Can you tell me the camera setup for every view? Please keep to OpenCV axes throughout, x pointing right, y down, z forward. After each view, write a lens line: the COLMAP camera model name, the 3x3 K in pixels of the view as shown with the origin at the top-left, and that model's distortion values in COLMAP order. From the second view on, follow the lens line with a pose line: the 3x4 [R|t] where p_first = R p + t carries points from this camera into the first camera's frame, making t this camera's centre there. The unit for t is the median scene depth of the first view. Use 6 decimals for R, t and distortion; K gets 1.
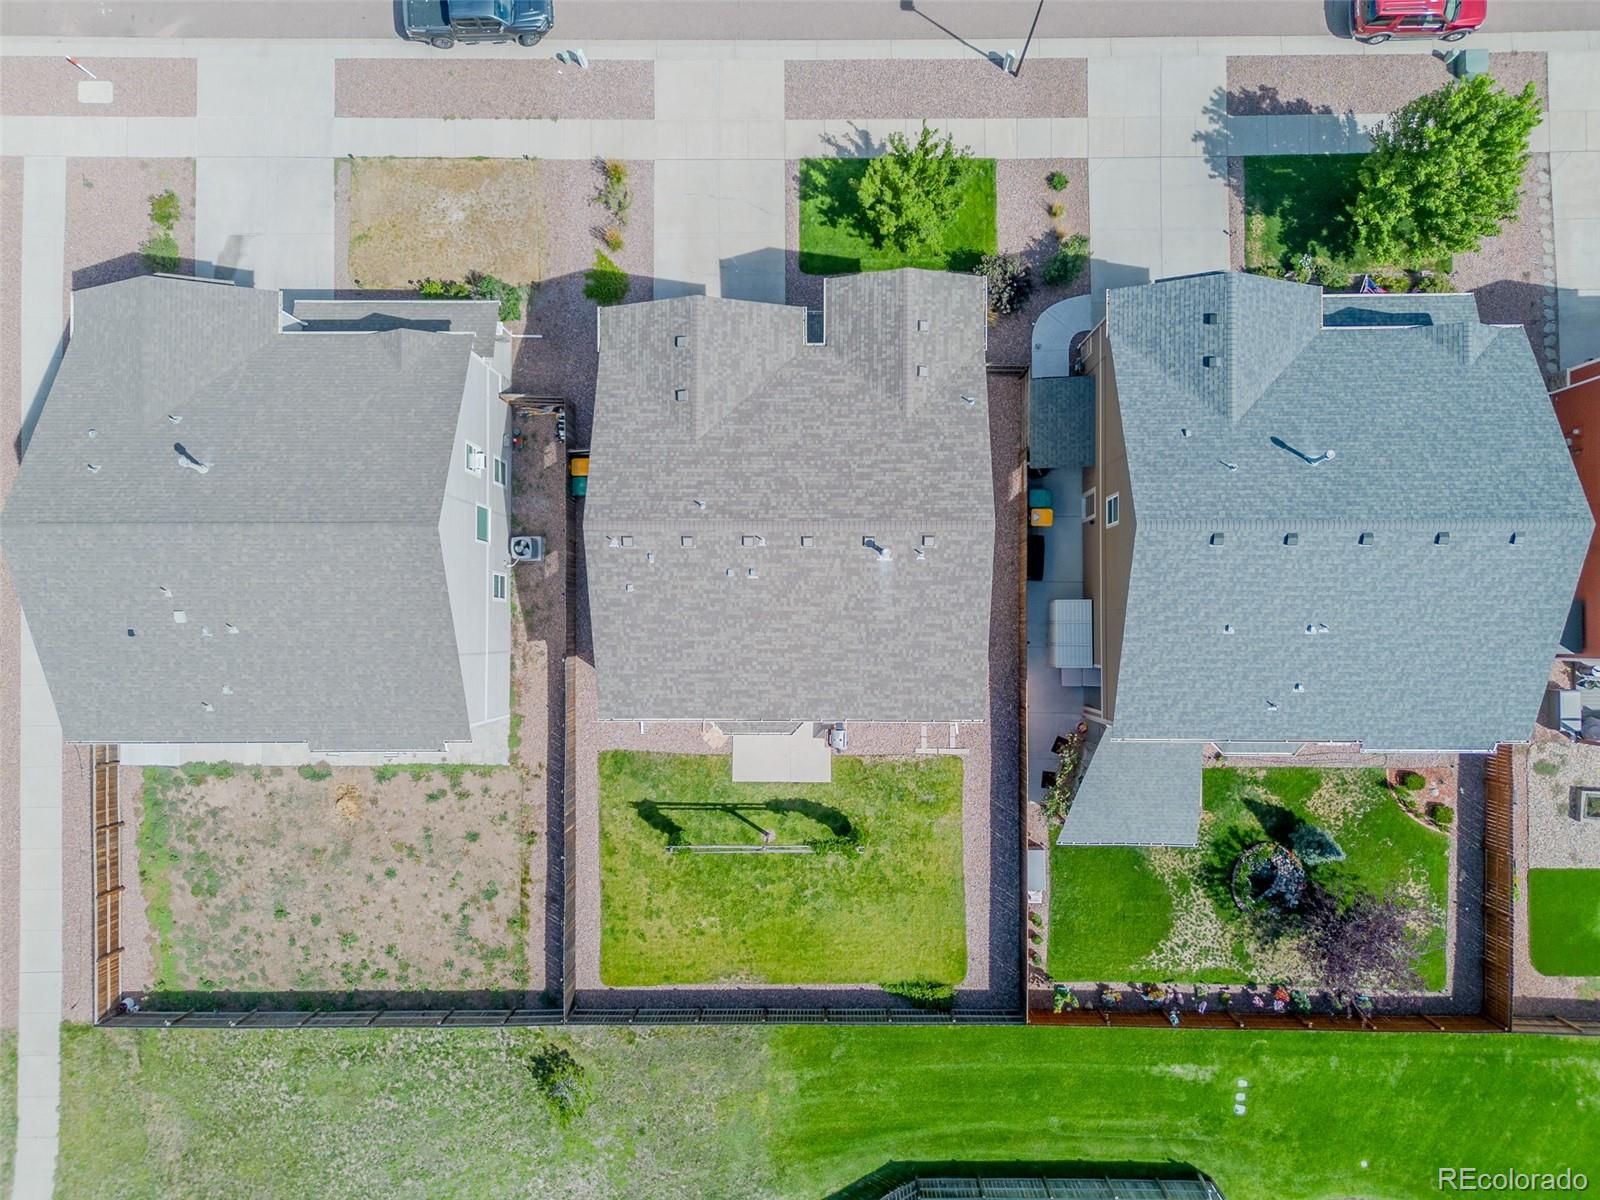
lens RADIAL K [[1131.9, 0, 804.8], [0, 1131.9, 606.2], [0, 0, 1]] dist [0.069177, -0.072881]
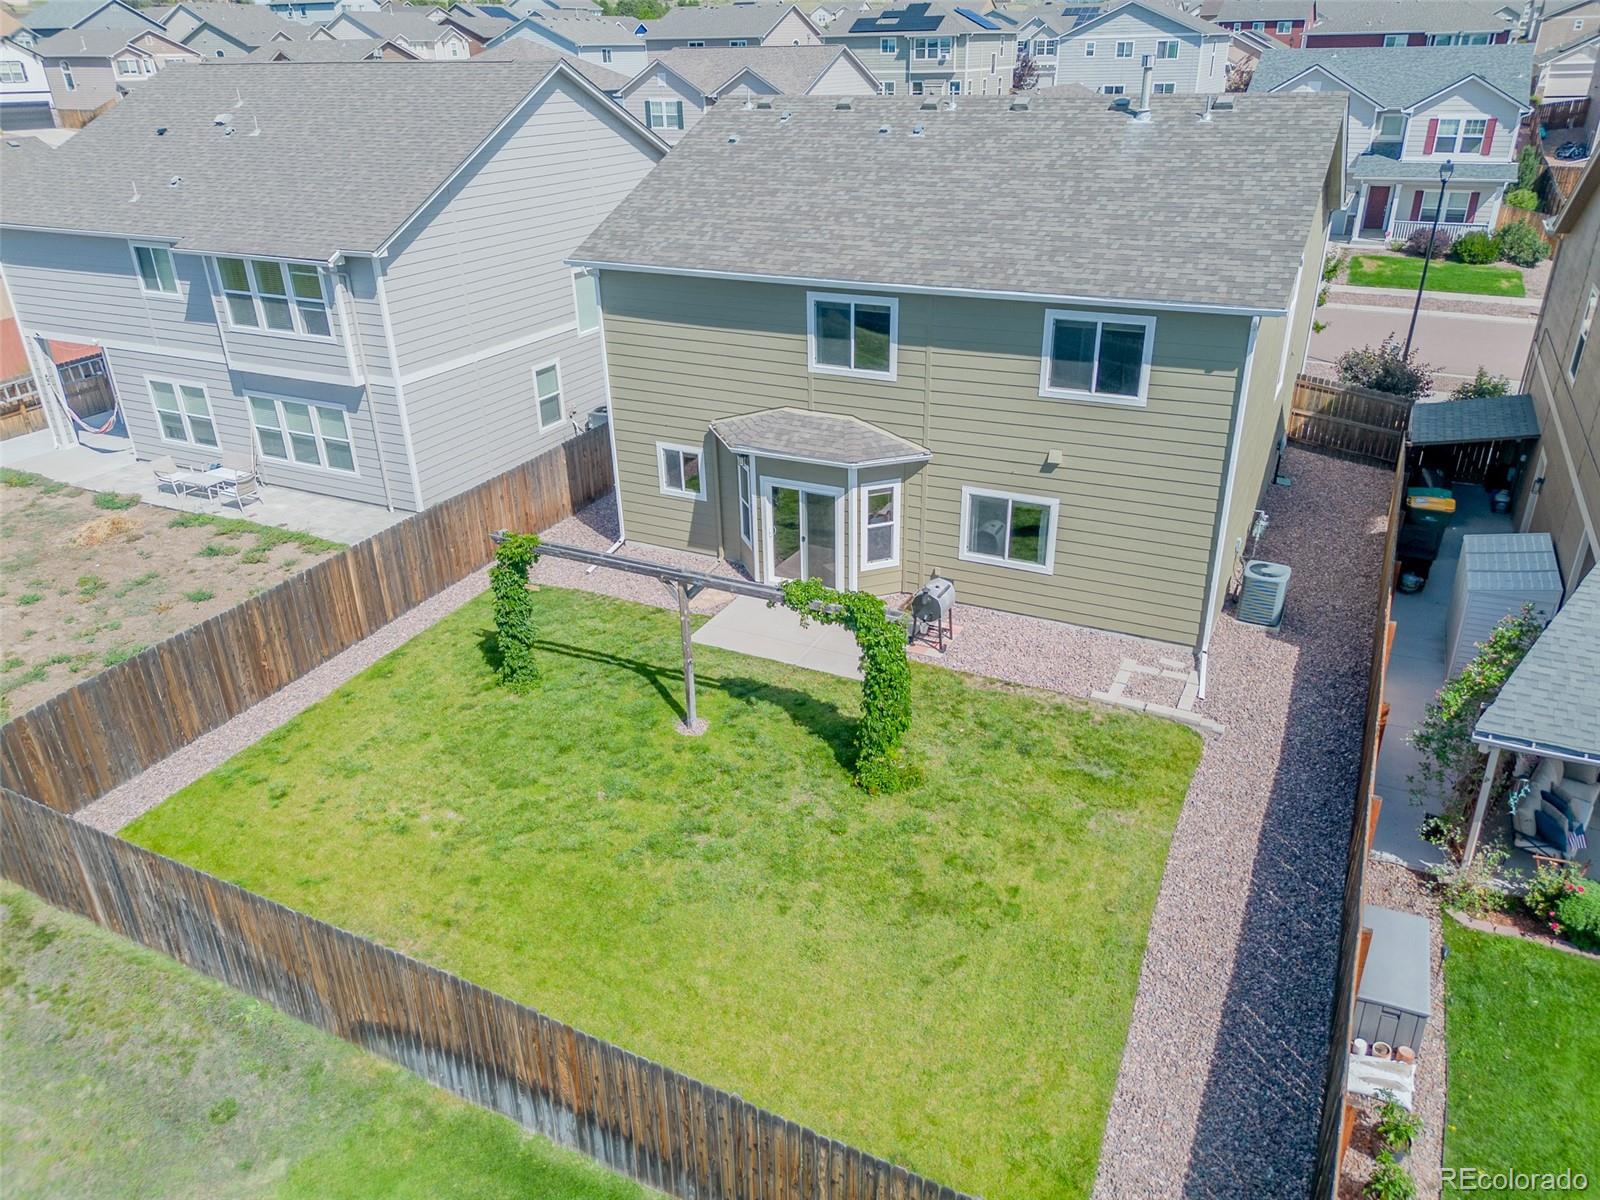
lens RADIAL K [[1131.9, 0, 804.8], [0, 1131.9, 606.2], [0, 0, 1]] dist [0.069177, -0.072881]
pose [[0.897514, 0.201751, -0.392128, 0.160745], [-0.440938, 0.423611, -0.791282, 0.496023], [0.006468, 0.883091, 0.469157, 0.763238]]
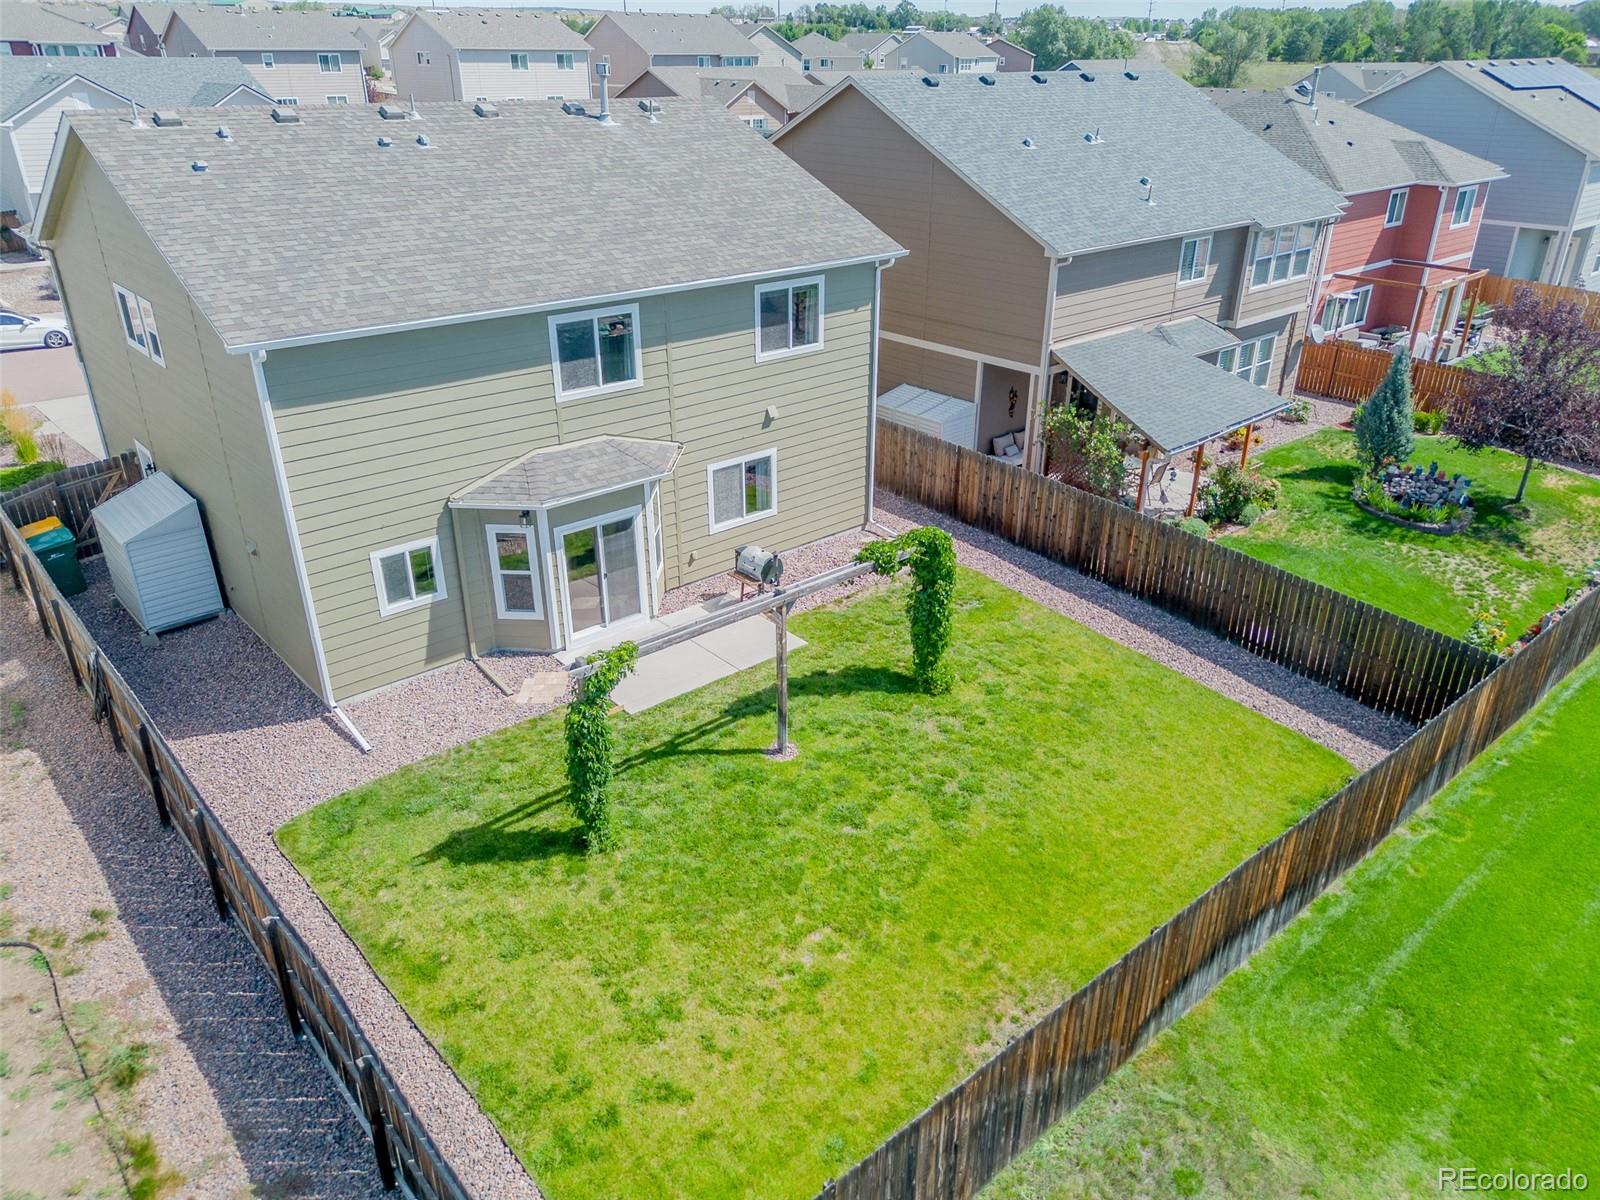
lens RADIAL K [[1131.9, 0, 804.8], [0, 1131.9, 606.2], [0, 0, 1]] dist [0.069177, -0.072881]
pose [[0.750236, -0.264242, 0.606070, -0.256797], [0.660069, 0.352209, -0.663519, 0.456938], [-0.038133, 0.897845, 0.438658, 0.774649]]
